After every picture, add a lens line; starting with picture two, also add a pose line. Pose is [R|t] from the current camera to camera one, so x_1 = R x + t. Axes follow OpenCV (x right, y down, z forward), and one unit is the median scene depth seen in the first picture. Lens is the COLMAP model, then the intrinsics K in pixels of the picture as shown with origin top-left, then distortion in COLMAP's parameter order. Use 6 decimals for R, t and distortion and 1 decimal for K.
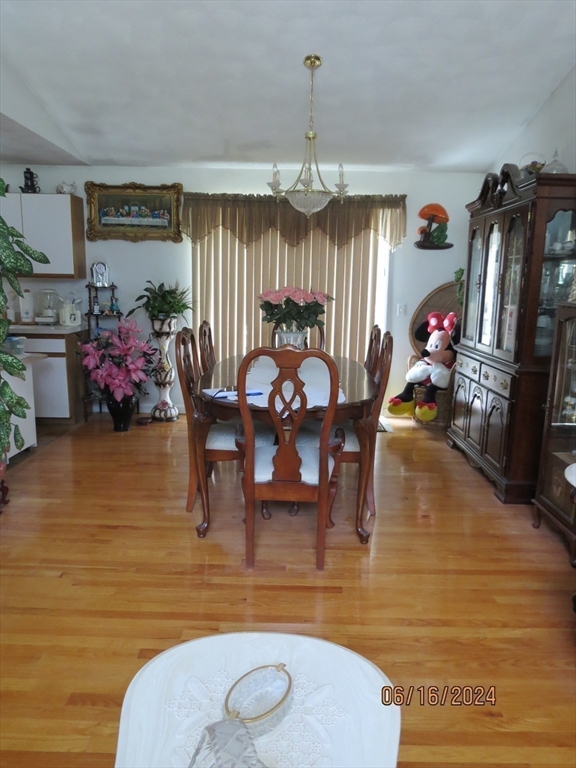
lens RADIAL K [[546.3, 0, 292.2], [0, 546.3, 385.0], [0, 0, 1]] dist [-0.023263, 0.003863]
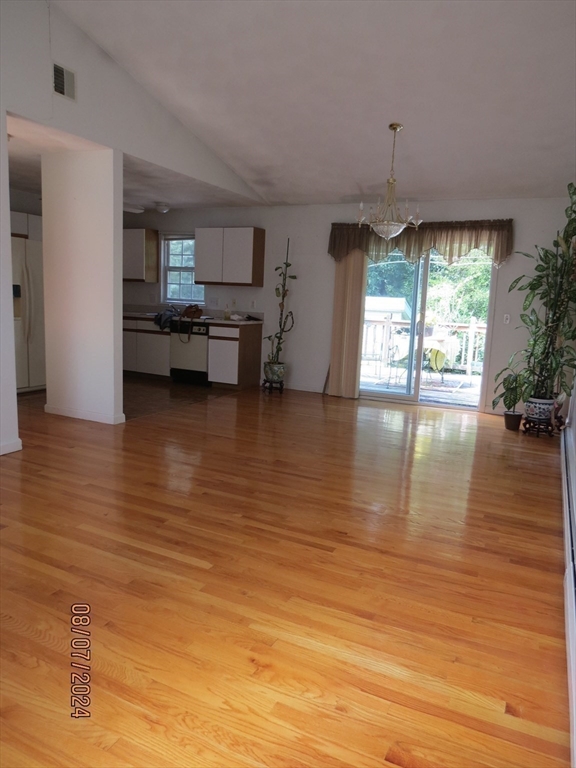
lens RADIAL K [[546.3, 0, 289.3], [0, 546.3, 381.8], [0, 0, 1]] dist [-0.023263, 0.003863]
pose [[0.899531, 0.087562, -0.427991, 0.323399], [-0.105311, 0.994278, -0.017921, 0.066518], [0.423972, 0.061193, 0.903605, -0.225673]]
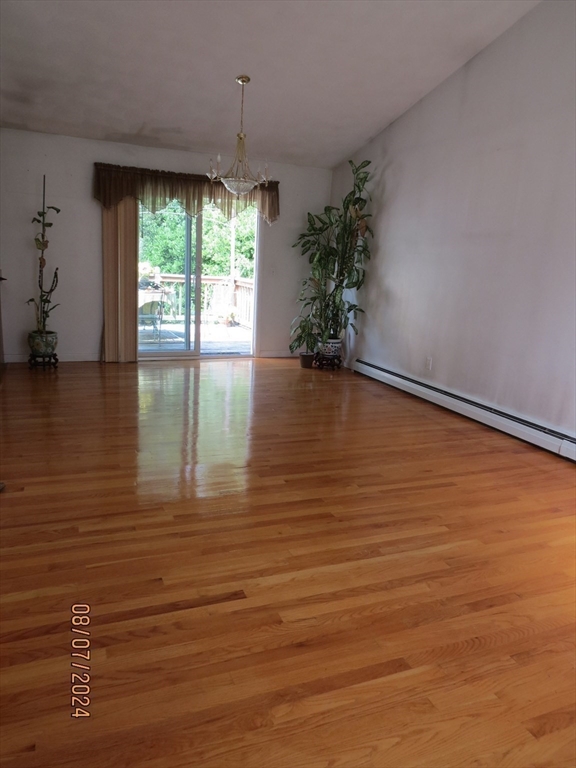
lens RADIAL K [[546.3, 0, 292.1], [0, 546.3, 385.7], [0, 0, 1]] dist [-0.023263, 0.003863]
pose [[0.922479, -0.056316, 0.381918, -0.296781], [0.034322, 0.997349, 0.064163, 0.052825], [-0.384519, -0.046081, 0.921966, -0.227807]]
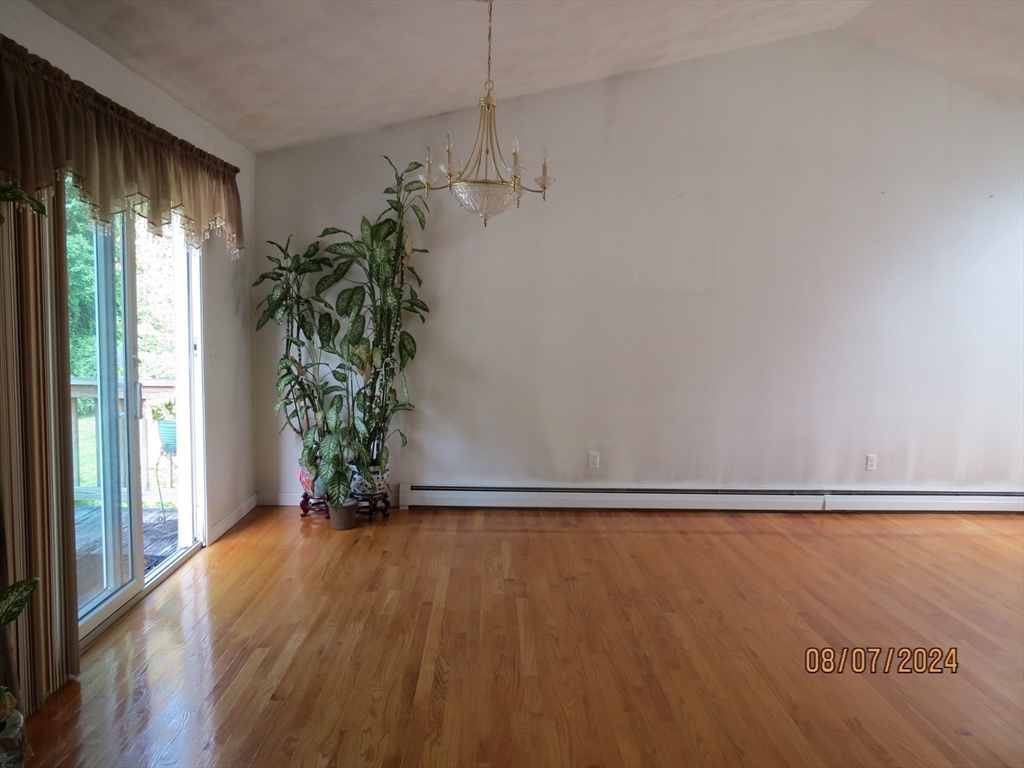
lens RADIAL K [[728.4, 0, 509.1], [0, 728.4, 378.5], [0, 0, 1]] dist [-0.023263, 0.003863]
pose [[-0.018883, -0.111595, 0.993574, -0.662053], [0.162287, 0.980231, 0.113181, -0.166792], [-0.986563, 0.163381, -0.000399, 0.770643]]
